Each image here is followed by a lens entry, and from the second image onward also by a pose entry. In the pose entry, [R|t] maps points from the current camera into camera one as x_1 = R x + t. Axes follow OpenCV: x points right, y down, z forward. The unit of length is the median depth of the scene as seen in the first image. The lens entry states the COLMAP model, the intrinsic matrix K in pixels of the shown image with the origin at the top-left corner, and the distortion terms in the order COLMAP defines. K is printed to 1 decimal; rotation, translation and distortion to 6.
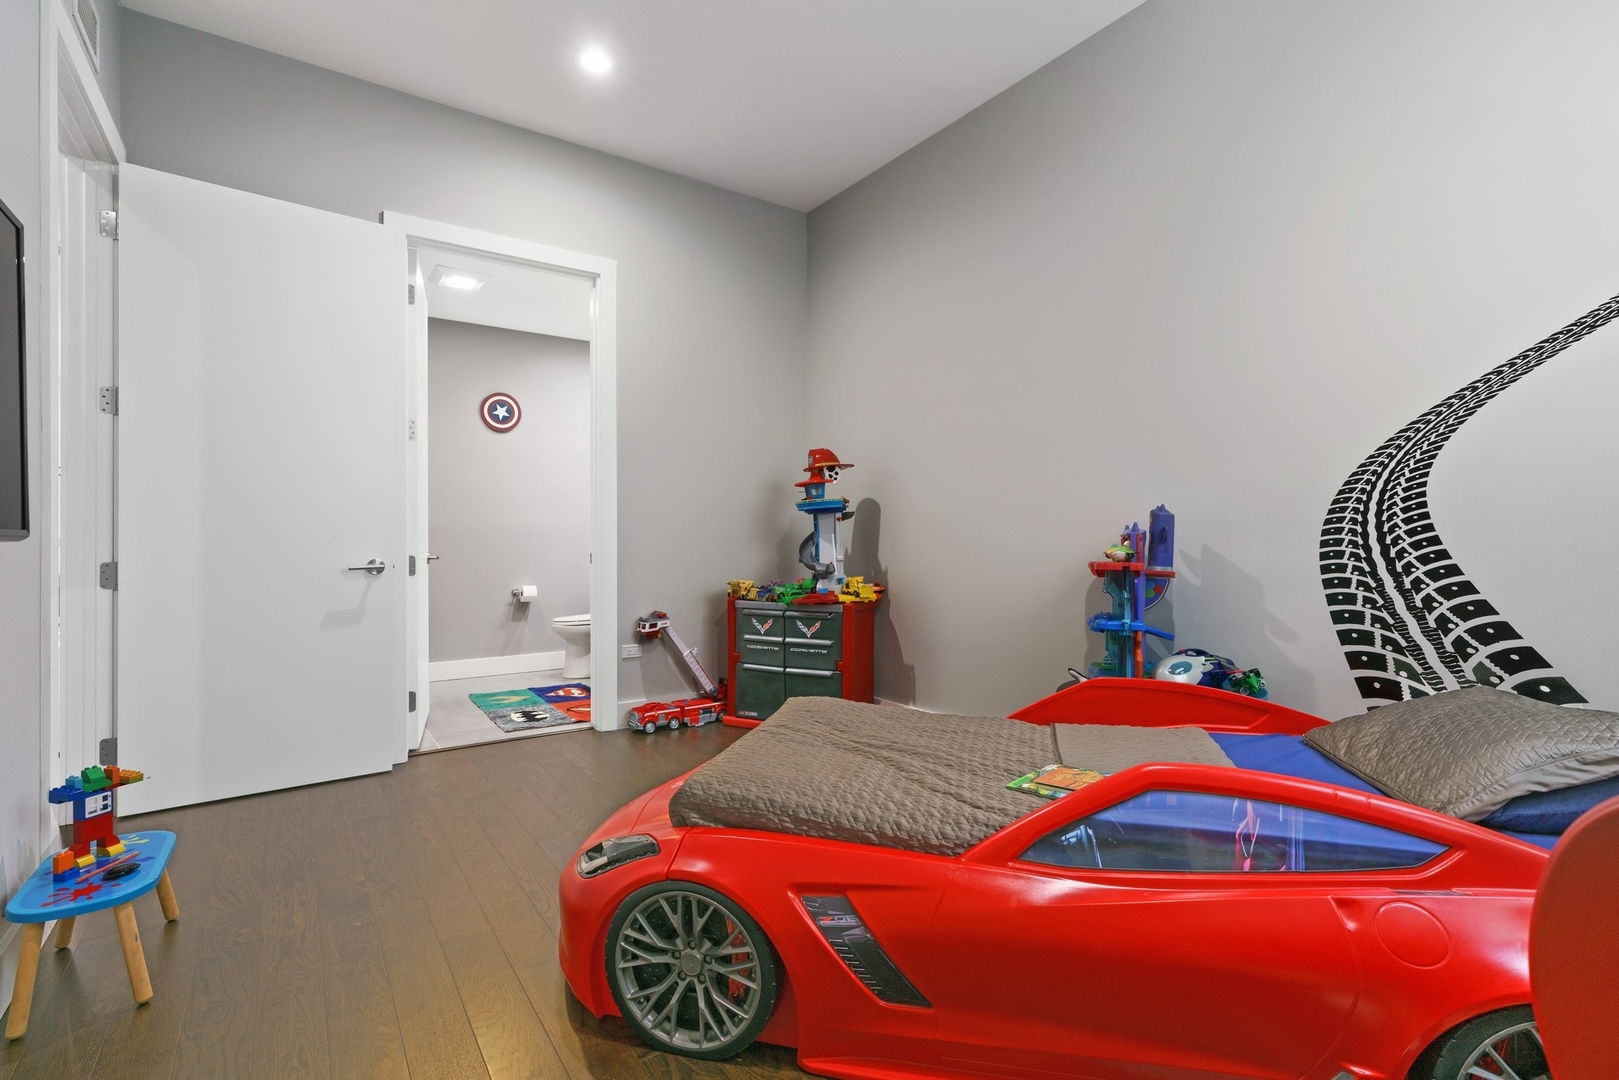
lens RADIAL K [[725.3, 0, 809.5], [0, 725.3, 540.0], [0, 0, 1]] dist [0.001789, 0.000844]
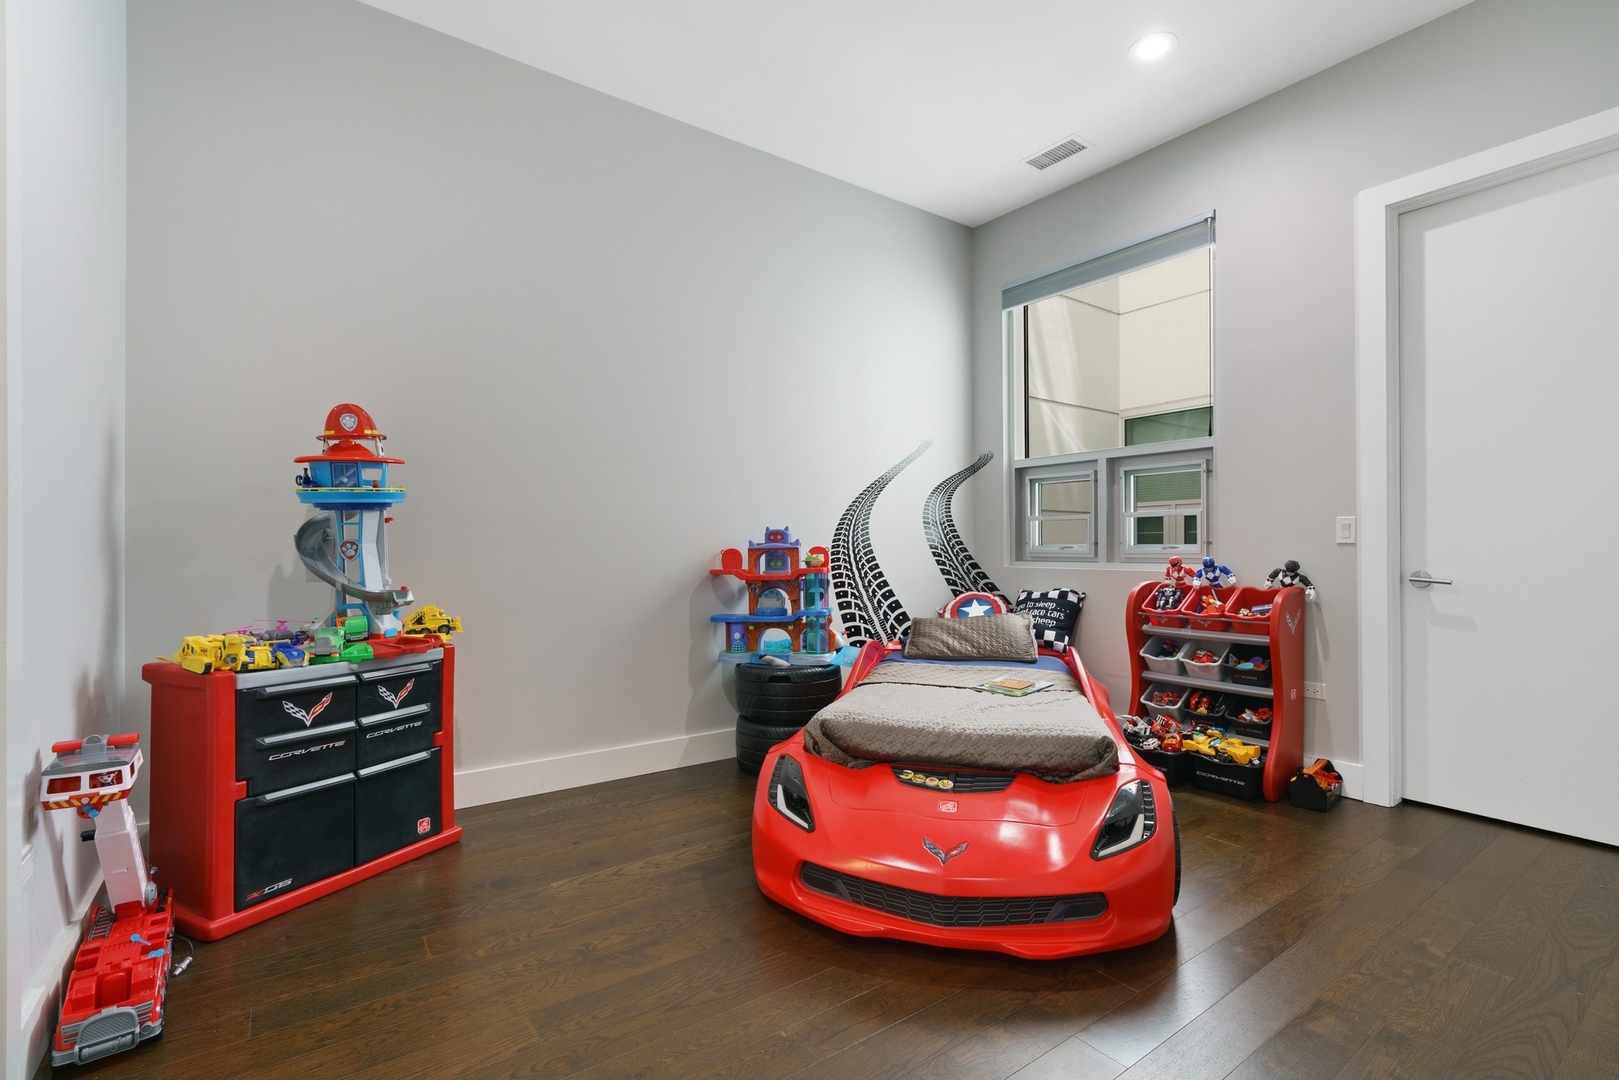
lens RADIAL K [[725.3, 0, 809.5], [0, 725.3, 540.0], [0, 0, 1]] dist [0.001789, 0.000844]
pose [[0.015739, 0.010000, 0.999826, -1.069293], [-0.001787, 0.999949, -0.009973, -0.010289], [-0.999875, -0.001630, 0.015756, 1.076469]]
